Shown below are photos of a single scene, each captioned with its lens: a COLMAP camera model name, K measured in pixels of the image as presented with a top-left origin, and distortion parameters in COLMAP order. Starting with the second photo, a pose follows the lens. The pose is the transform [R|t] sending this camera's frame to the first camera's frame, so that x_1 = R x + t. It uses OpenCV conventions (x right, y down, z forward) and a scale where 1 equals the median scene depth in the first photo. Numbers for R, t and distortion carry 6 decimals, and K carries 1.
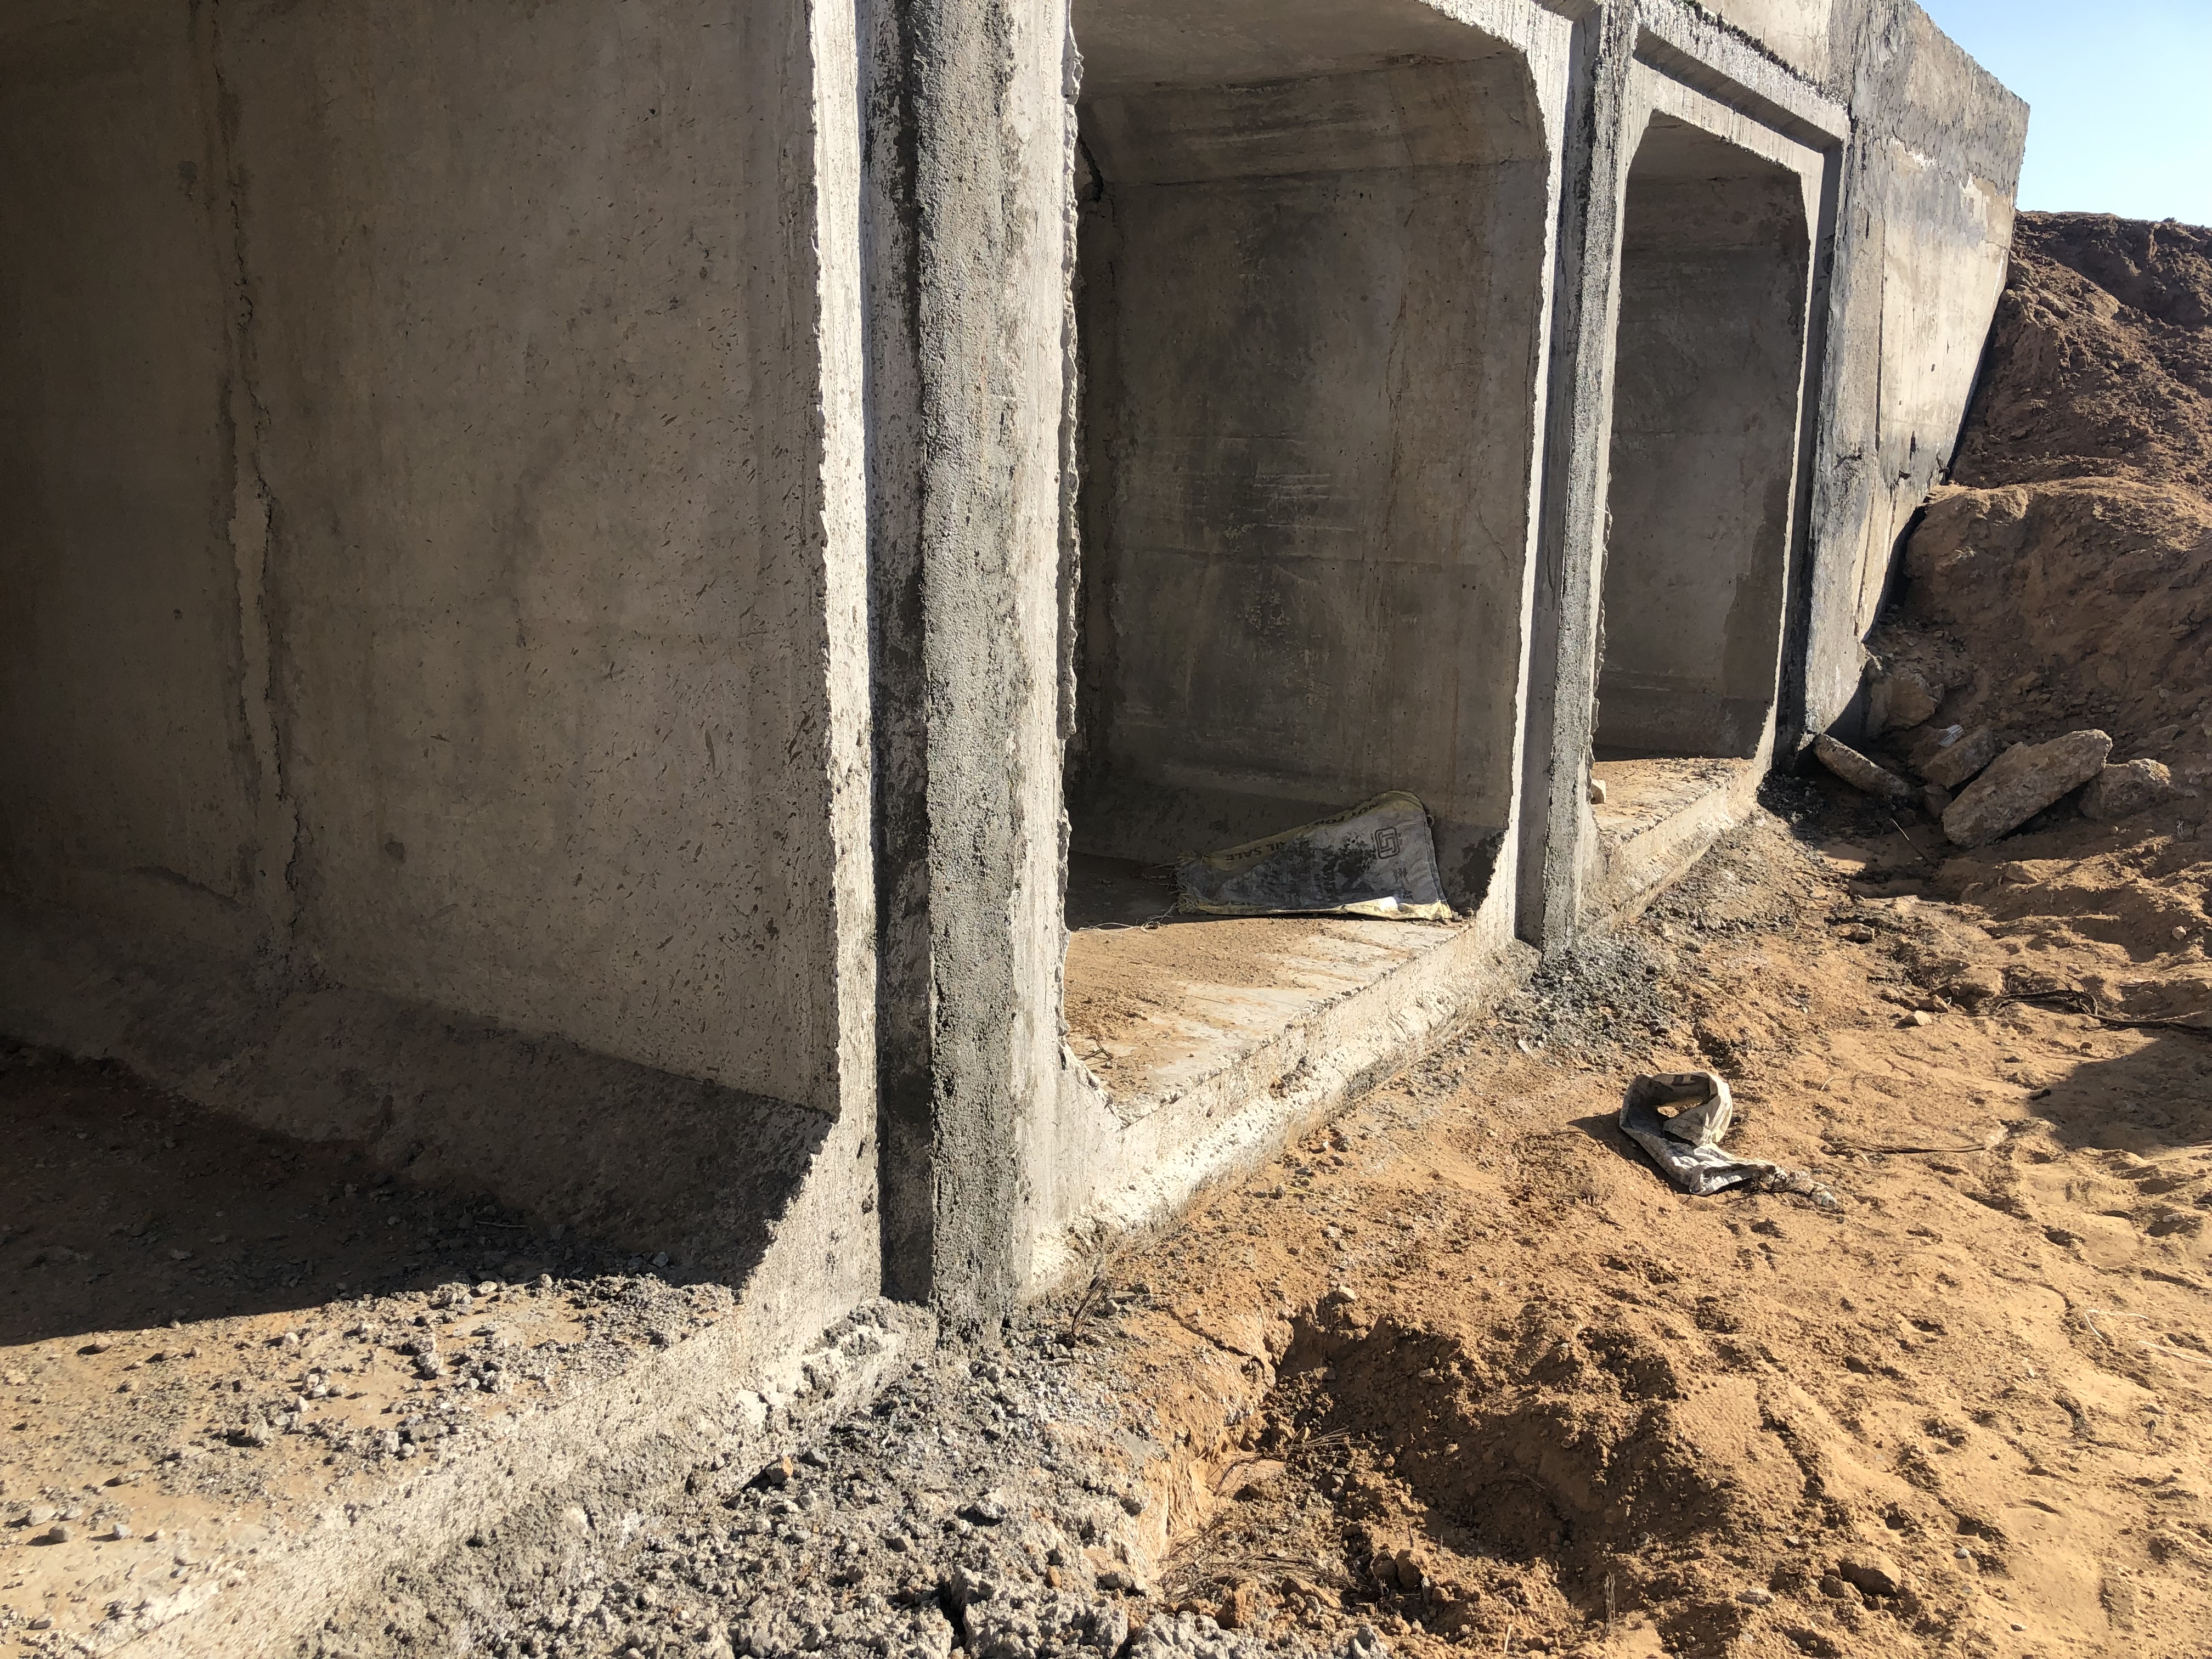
lens RADIAL K [[1803.2, 0, 1086.5], [0, 1803.2, 816.2], [0, 0, 1]] dist [0.025199, -0.020580]
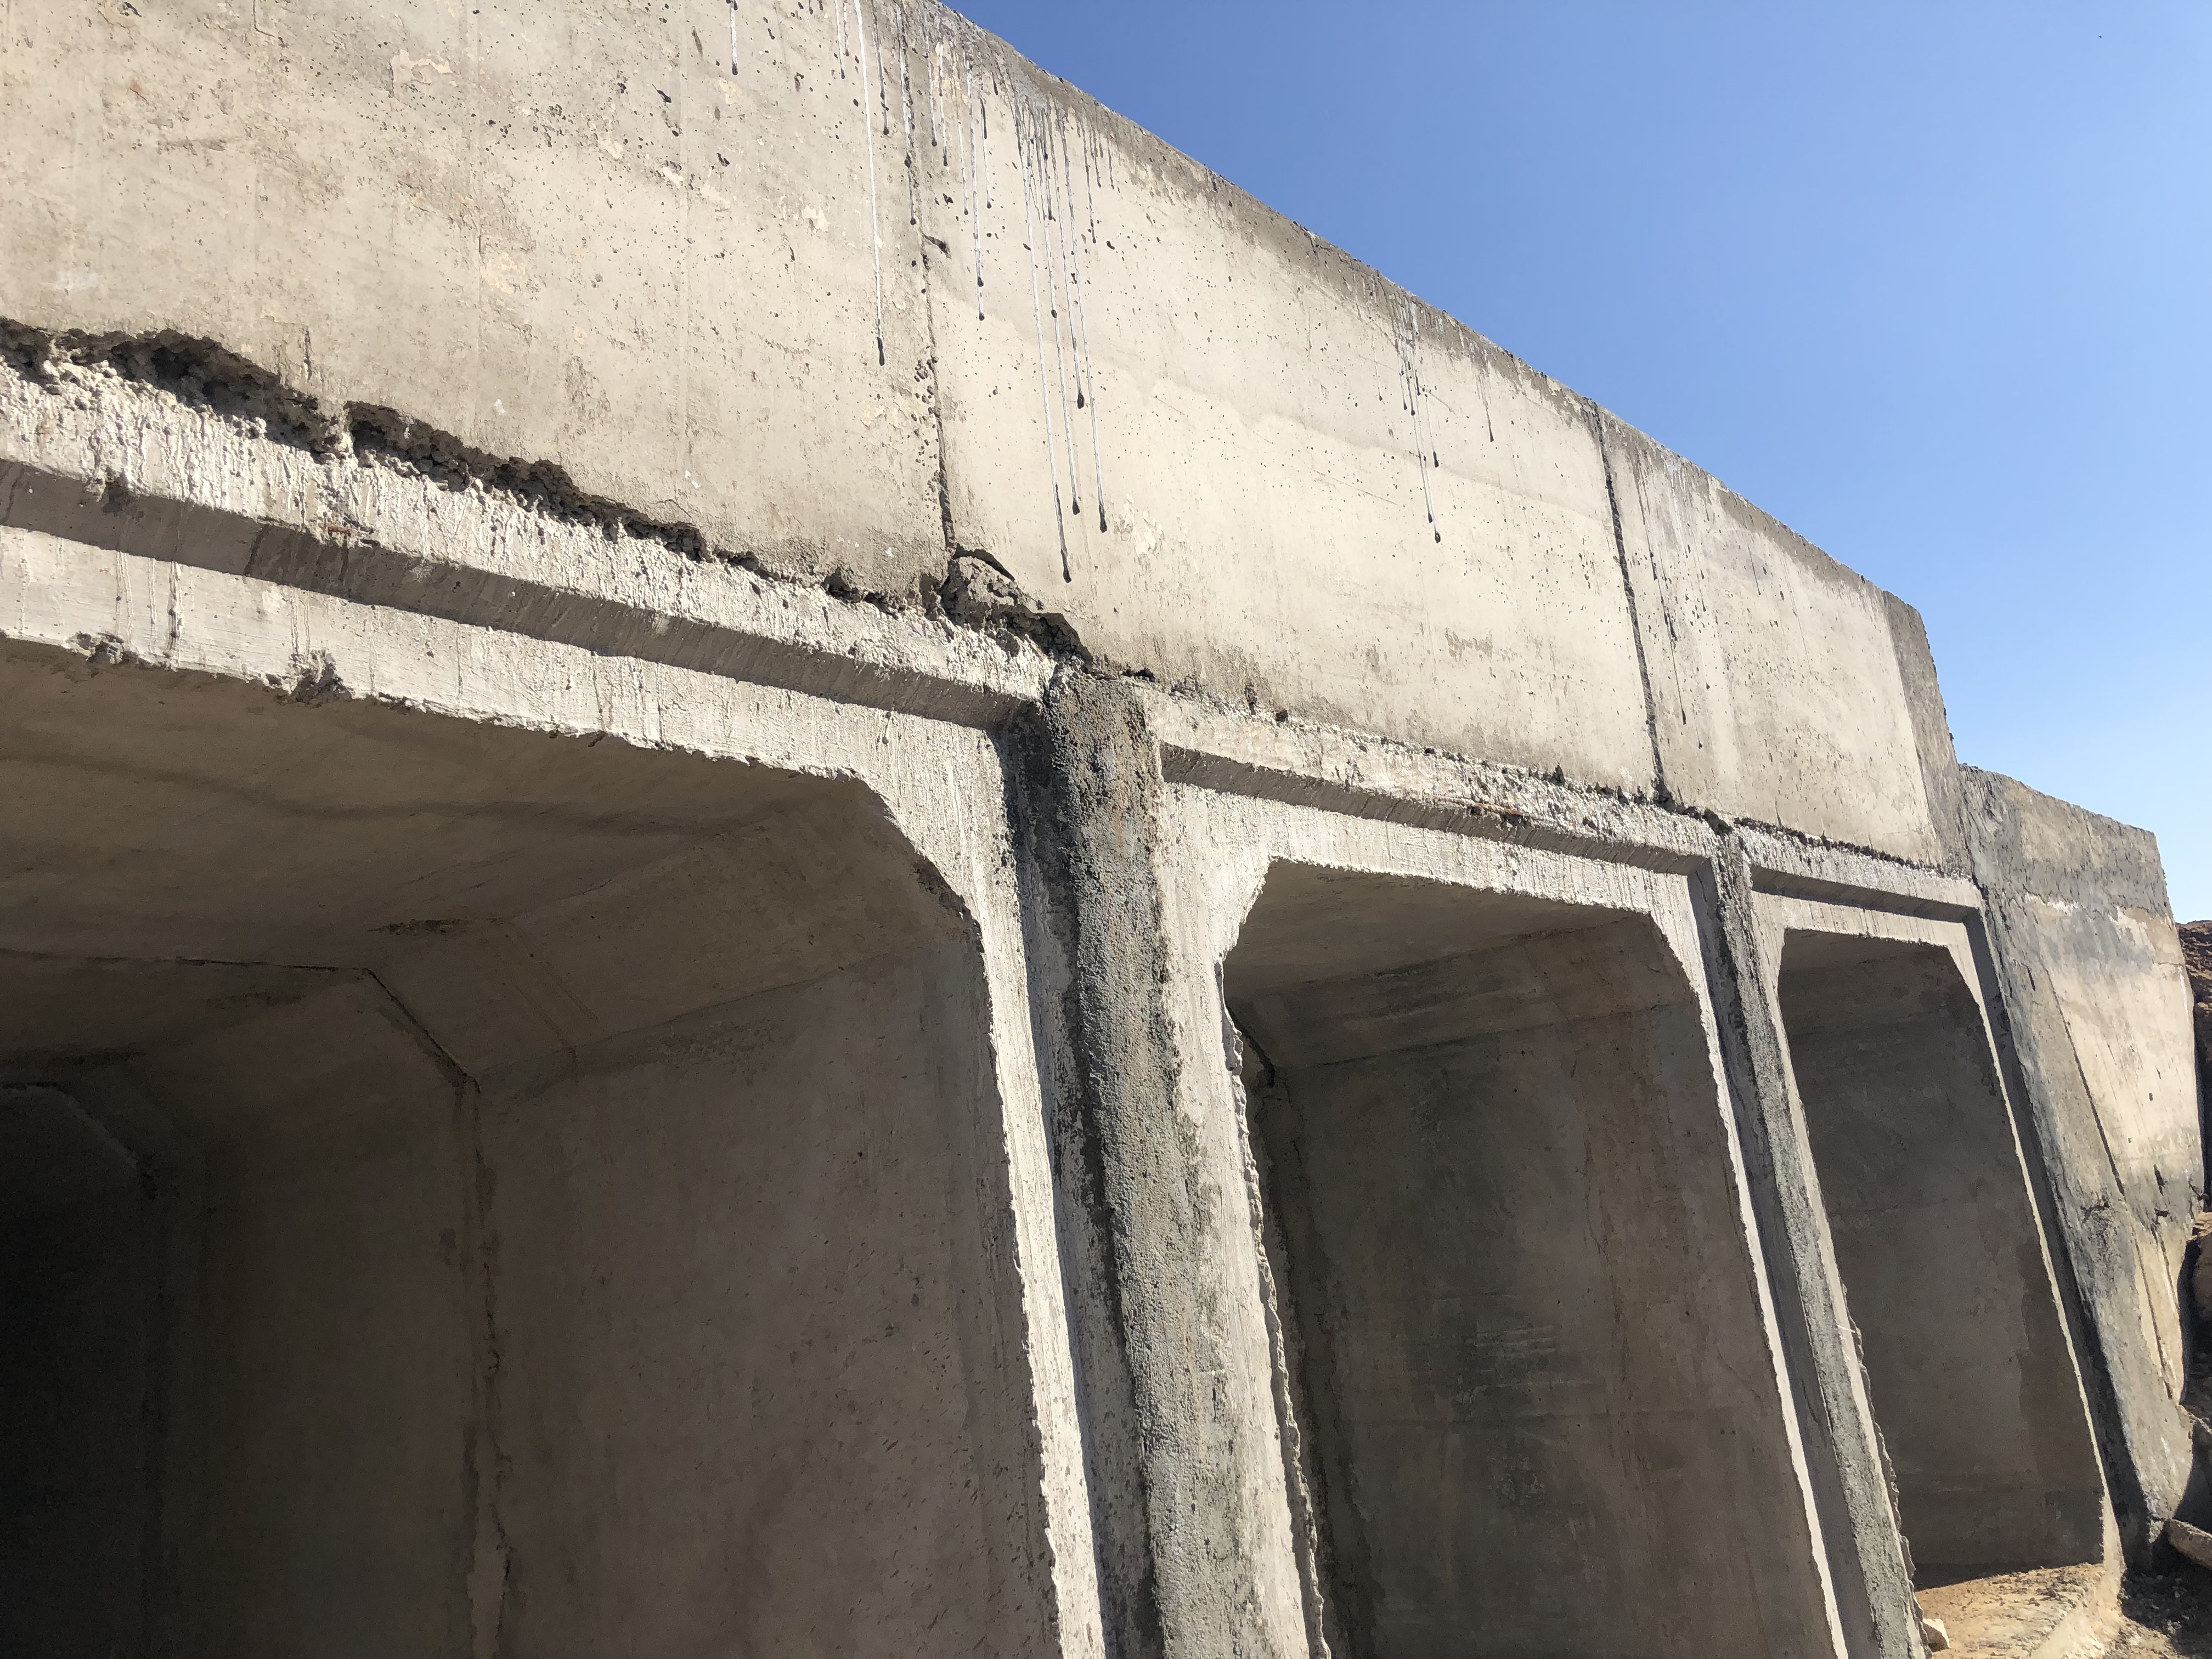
lens RADIAL K [[1803.2, 0, 1098.7], [0, 1803.2, 798.4], [0, 0, 1]] dist [0.025199, -0.020580]
pose [[0.985355, -0.155415, -0.070158, 0.010051], [0.109958, 0.893604, -0.435180, -0.072806], [0.130326, 0.421093, 0.897606, -0.041123]]
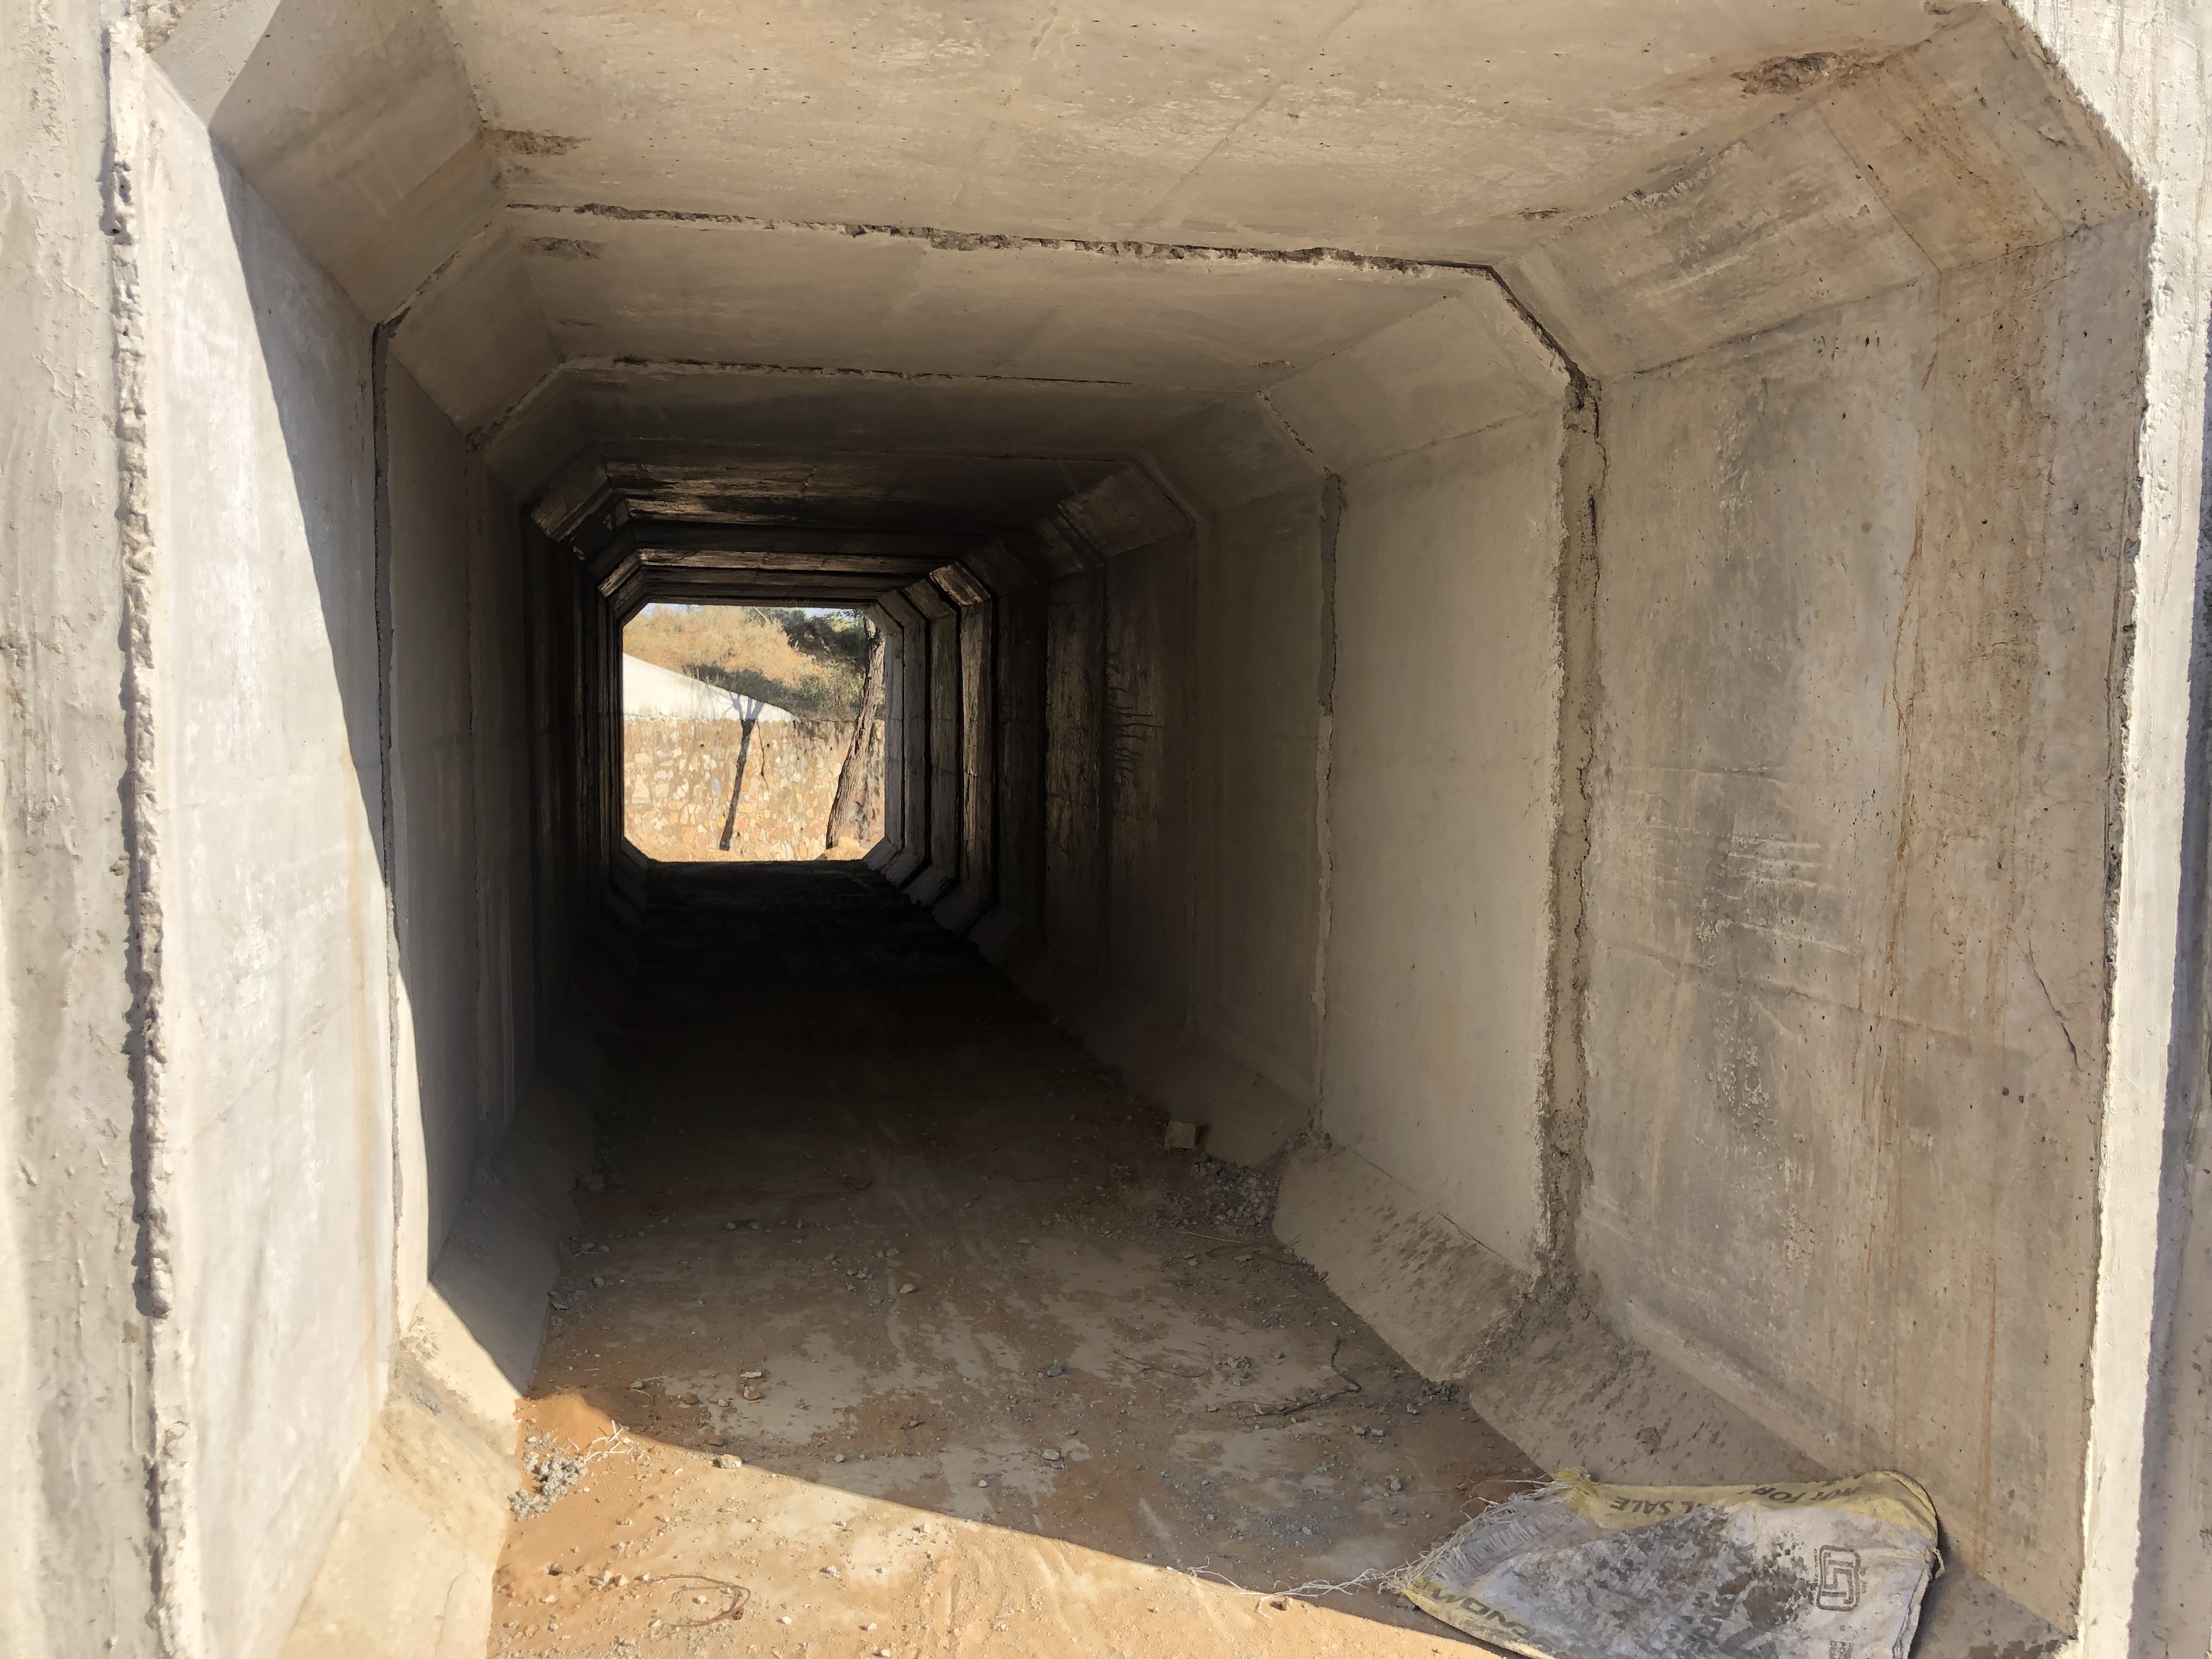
lens RADIAL K [[1803.2, 0, 1043.2], [0, 1803.2, 842.5], [0, 0, 1]] dist [0.025199, -0.020580]
pose [[0.696583, 0.057572, -0.715162, 0.569152], [-0.158865, 0.984410, -0.075491, -0.177164], [0.699667, 0.166200, 0.694870, 0.726407]]
